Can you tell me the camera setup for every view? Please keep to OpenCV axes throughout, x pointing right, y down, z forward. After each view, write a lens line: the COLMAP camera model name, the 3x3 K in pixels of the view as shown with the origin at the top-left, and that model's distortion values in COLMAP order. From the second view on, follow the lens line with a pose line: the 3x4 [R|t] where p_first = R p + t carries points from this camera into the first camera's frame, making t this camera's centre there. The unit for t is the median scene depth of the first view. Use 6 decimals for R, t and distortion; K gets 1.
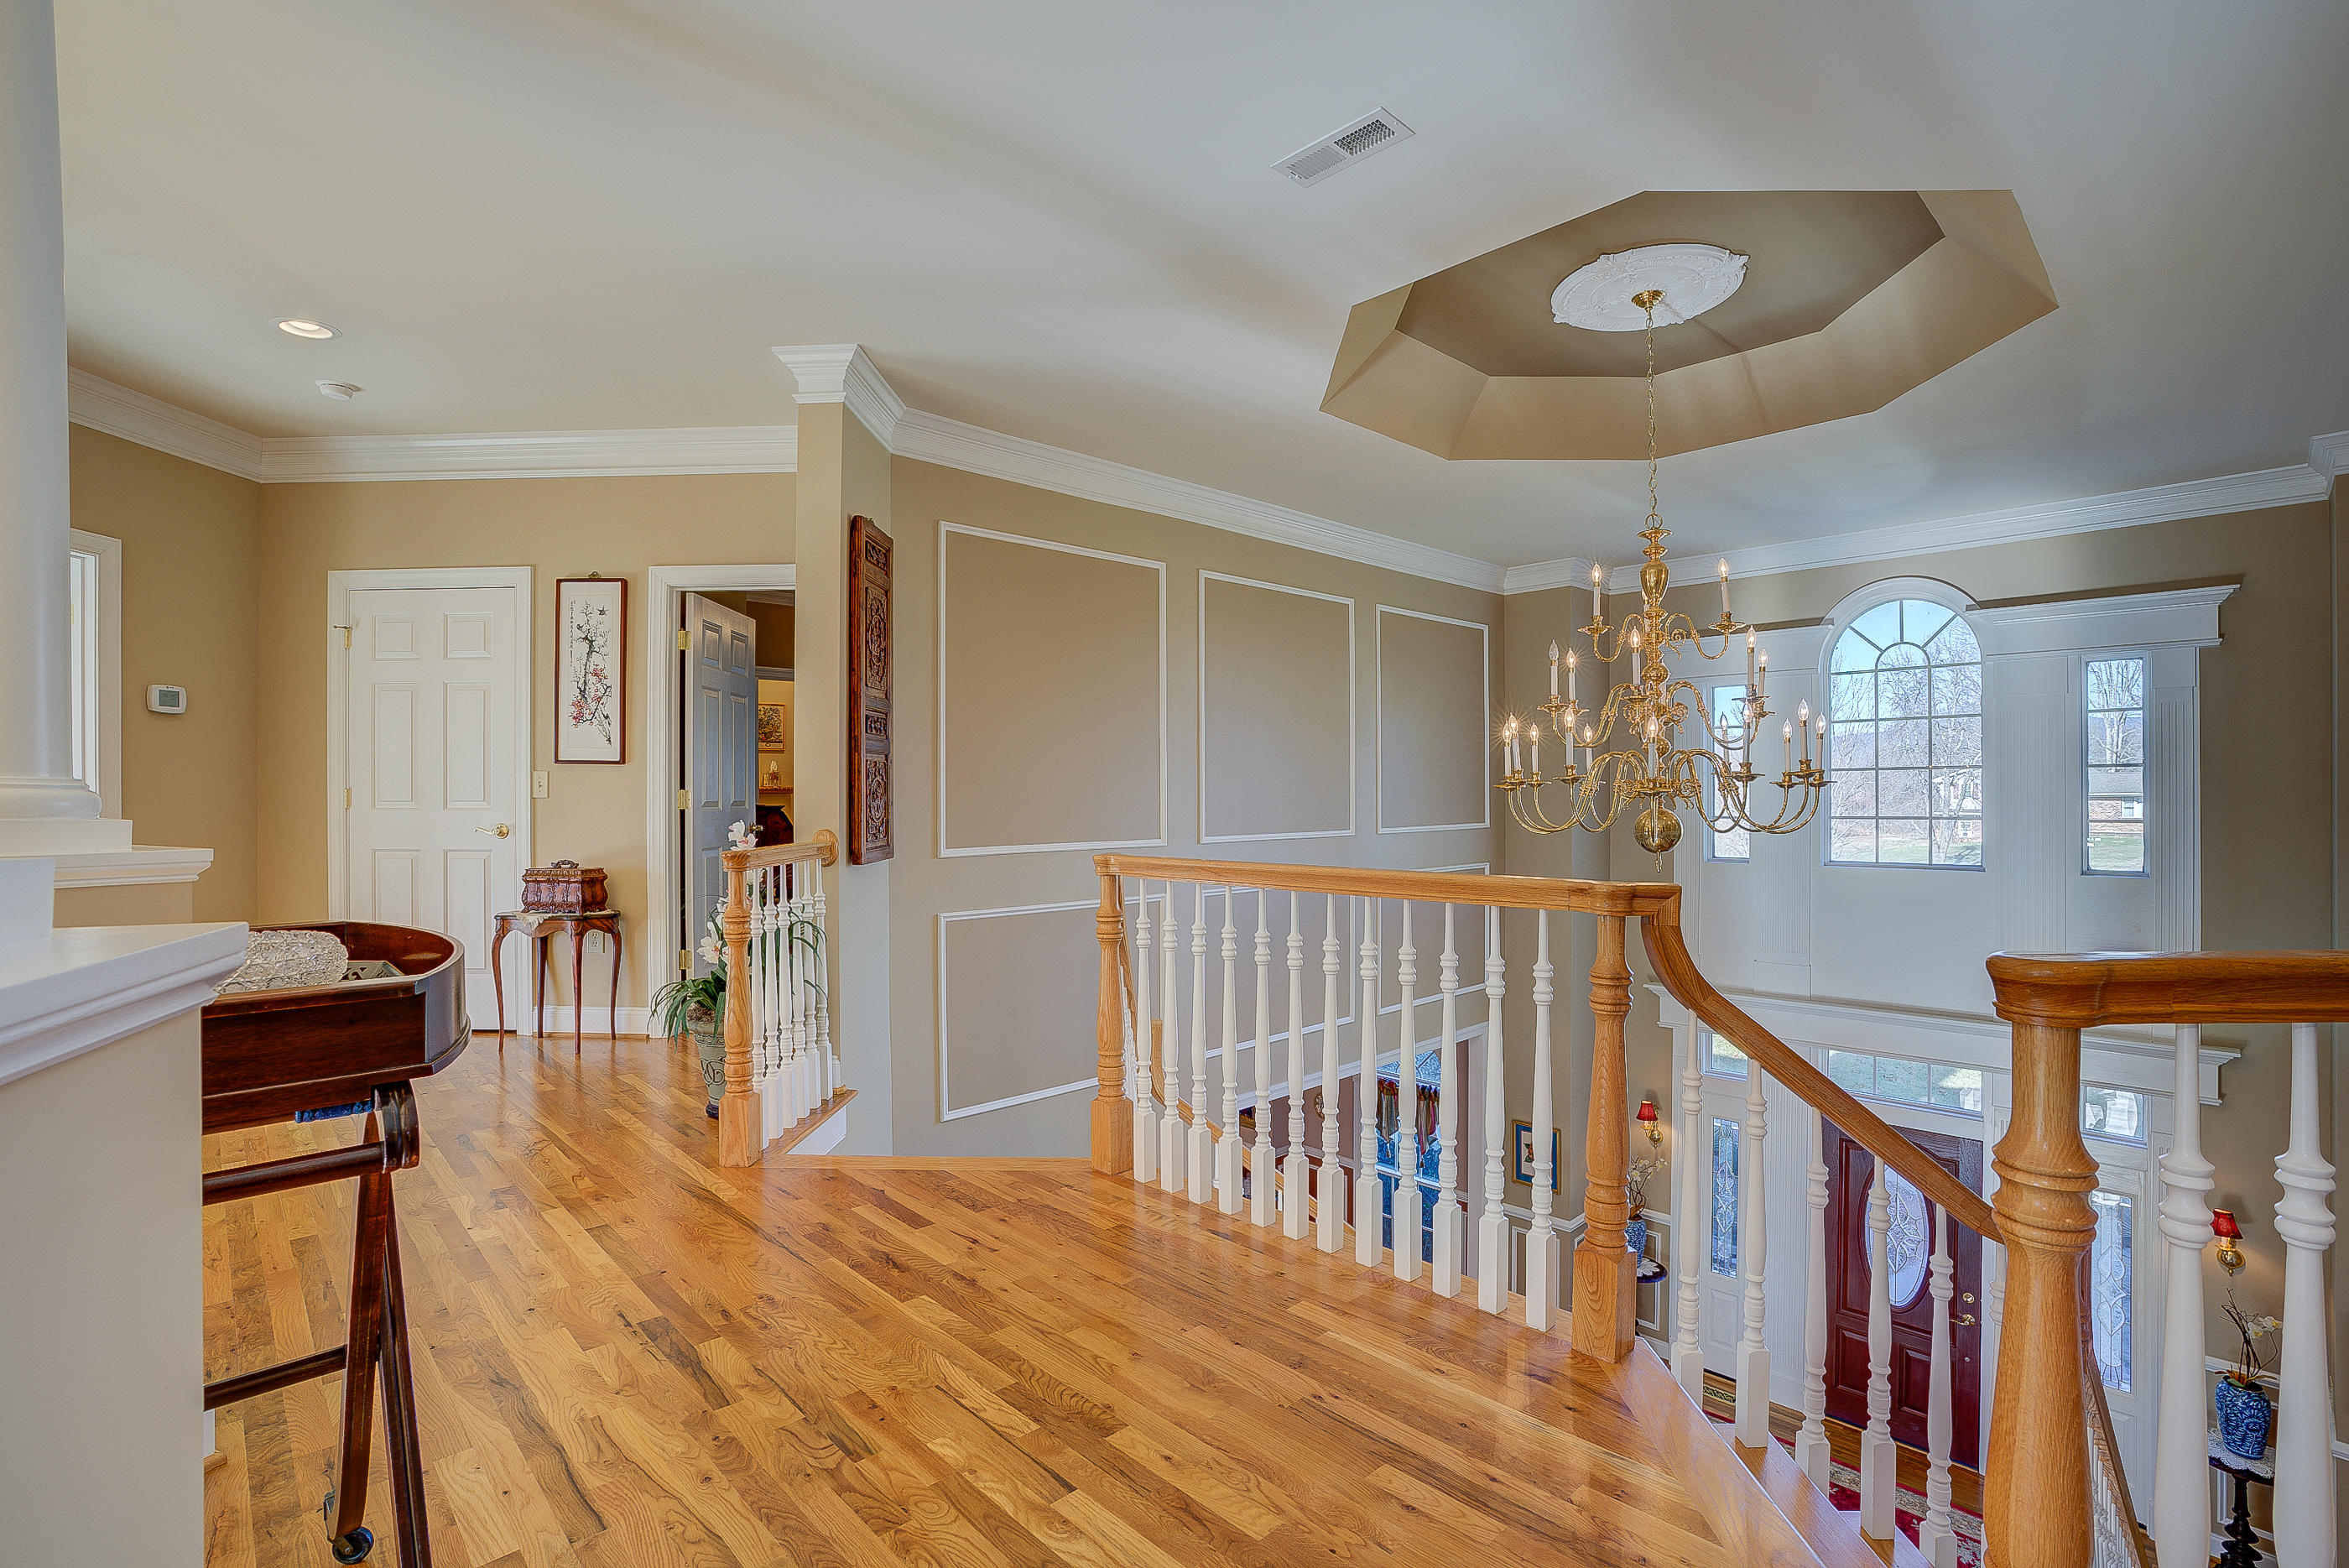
lens RADIAL K [[1078.0, 0, 1184.3], [0, 1078.0, 791.3], [0, 0, 1]] dist [-0.078972, 0.029542]
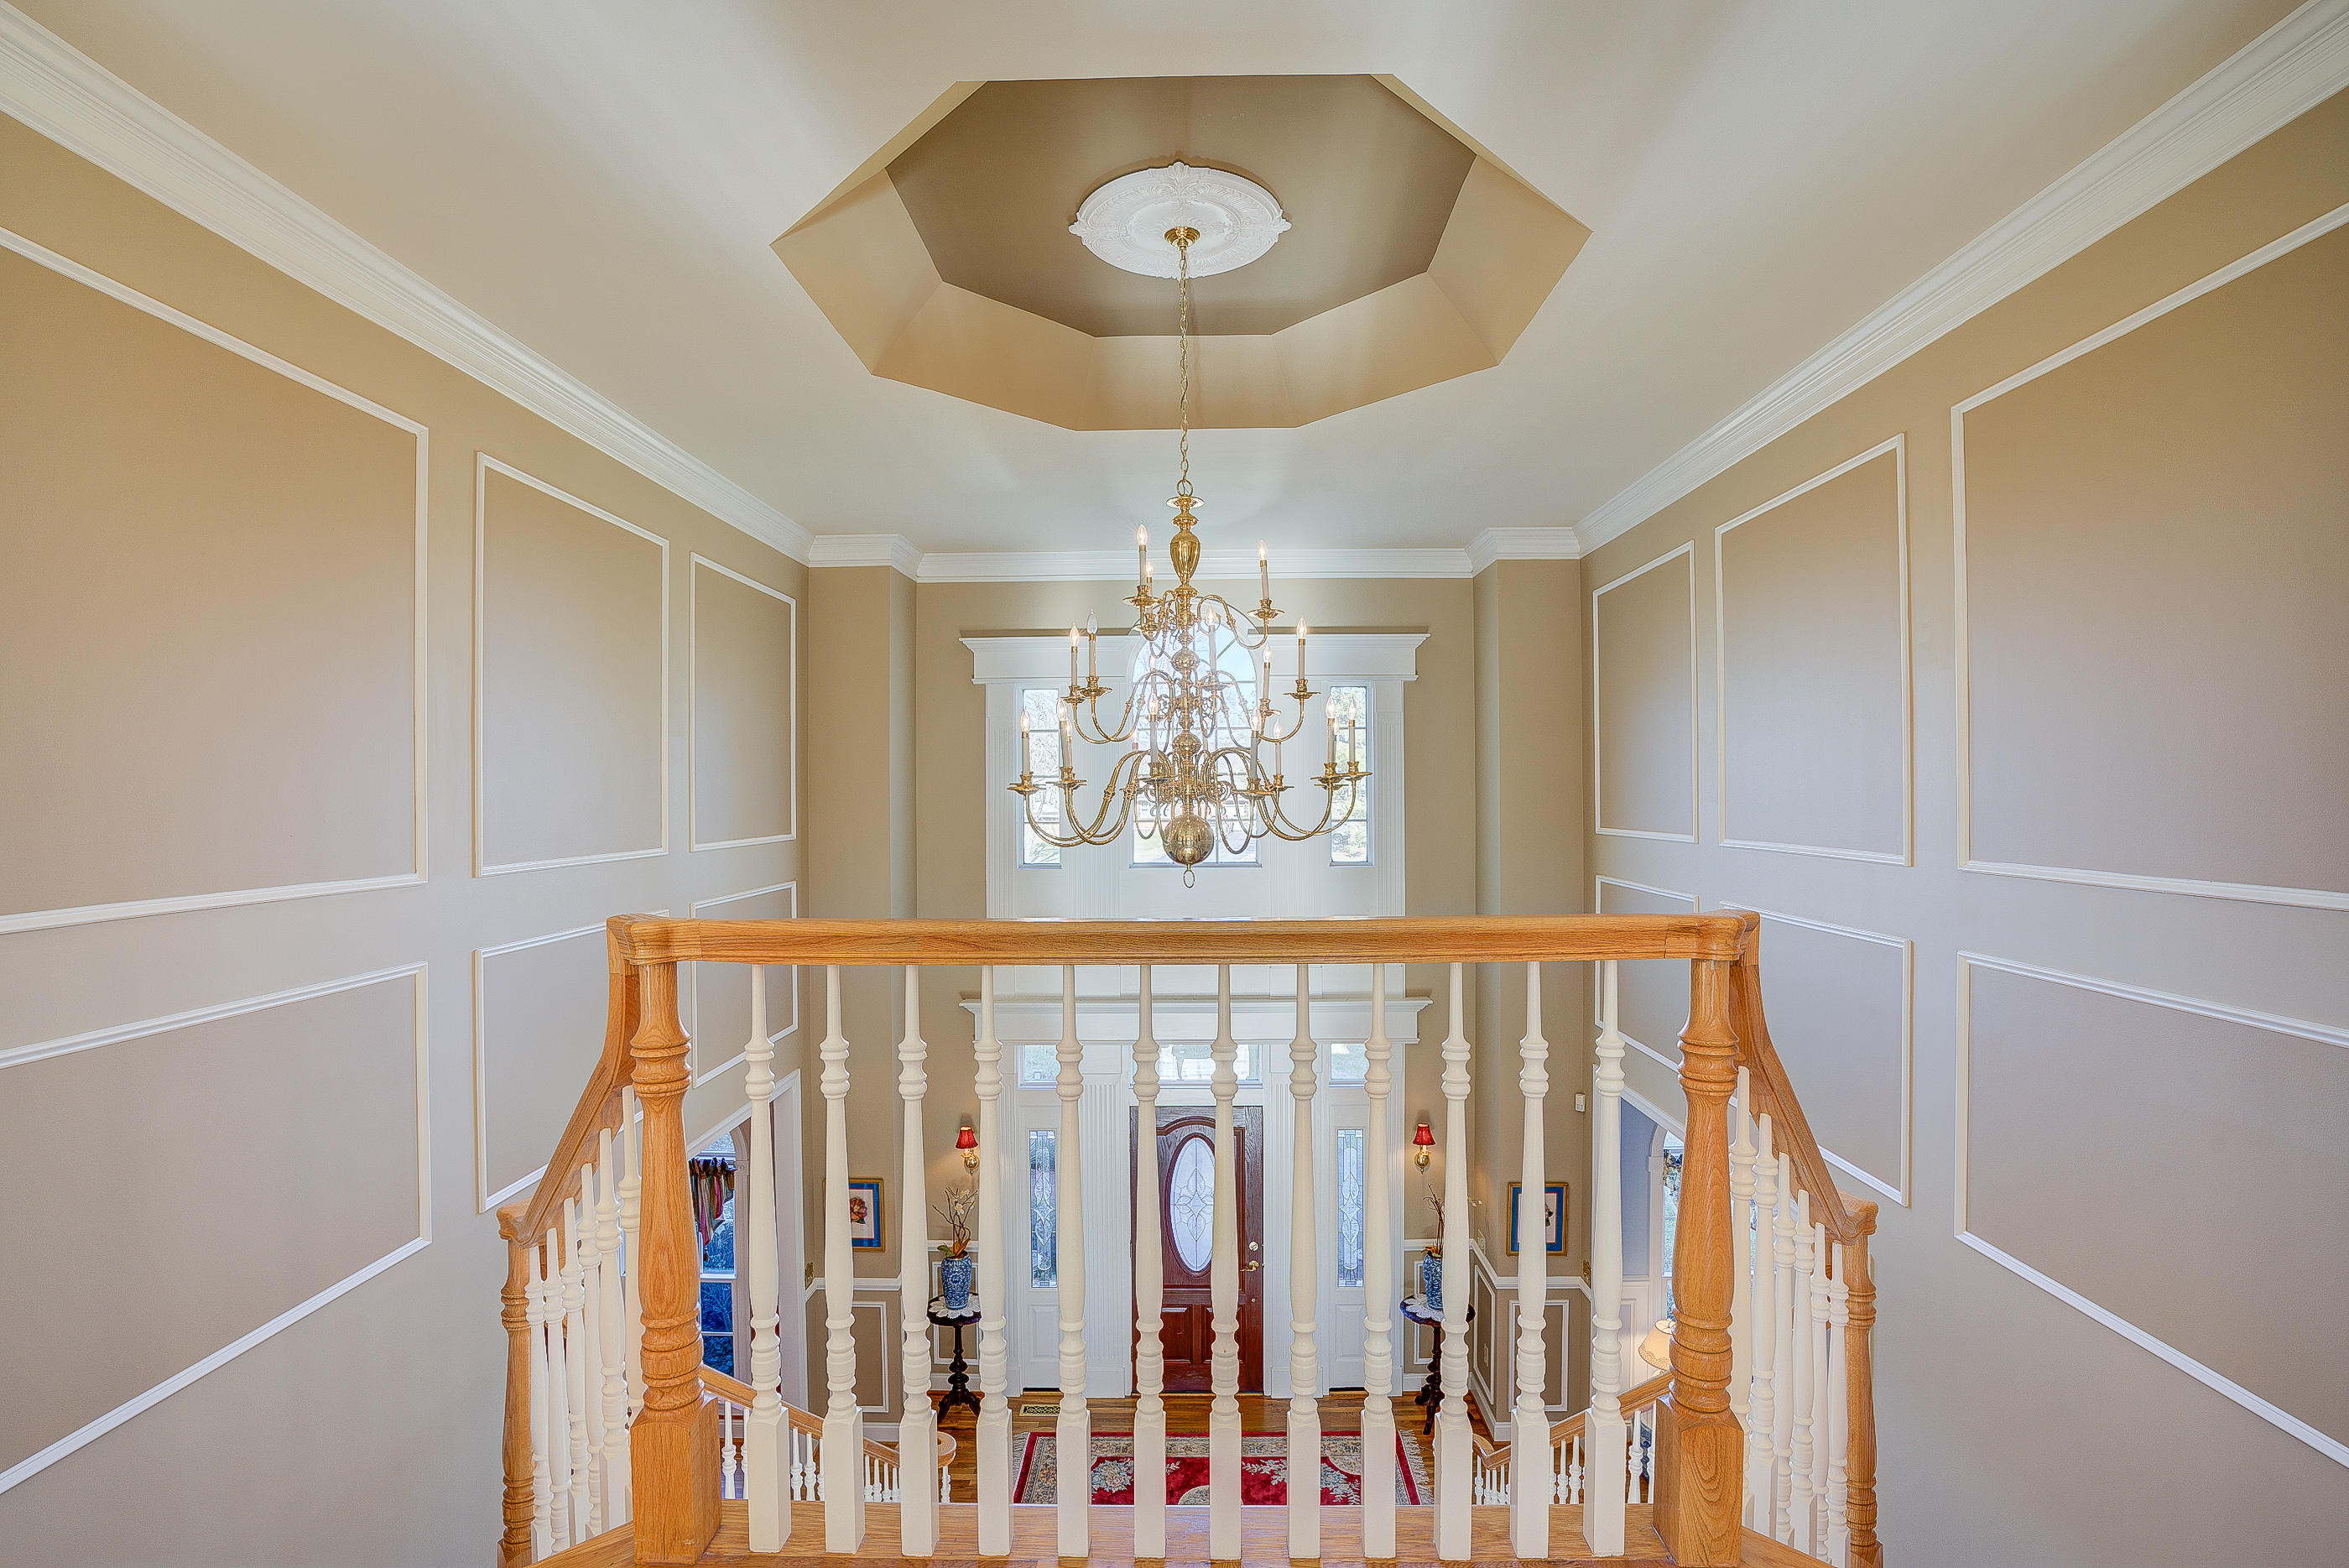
lens RADIAL K [[1078.0, 0, 1184.3], [0, 1078.0, 791.3], [0, 0, 1]] dist [-0.078972, 0.029542]
pose [[0.704753, 0.003352, 0.709444, -0.134585], [0.001794, 0.999977, -0.006508, 0.002786], [-0.709450, 0.005859, 0.704731, 0.267903]]
